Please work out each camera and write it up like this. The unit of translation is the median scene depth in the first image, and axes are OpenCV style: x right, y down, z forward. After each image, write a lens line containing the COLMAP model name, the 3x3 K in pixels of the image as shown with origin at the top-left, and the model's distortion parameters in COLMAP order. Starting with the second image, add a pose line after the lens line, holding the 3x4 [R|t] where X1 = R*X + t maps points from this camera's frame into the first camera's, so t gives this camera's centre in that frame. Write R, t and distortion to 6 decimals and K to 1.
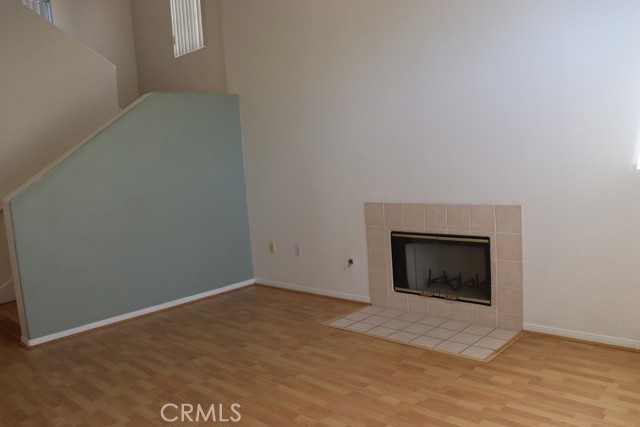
lens RADIAL K [[524.6, 0, 323.3], [0, 524.6, 221.3], [0, 0, 1]] dist [-0.168338, 0.141649]
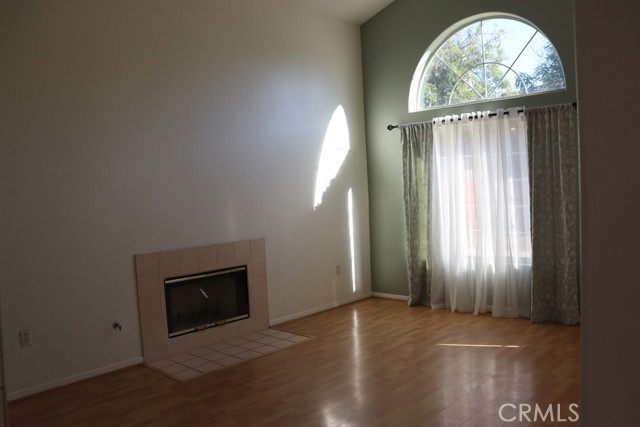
lens RADIAL K [[524.6, 0, 323.3], [0, 524.6, 221.3], [0, 0, 1]] dist [-0.168338, 0.141649]
pose [[-0.014412, 0.012477, 0.999818, -0.961515], [0.173517, 0.984782, -0.009788, -0.030565], [-0.984725, 0.173344, -0.016358, 0.759257]]
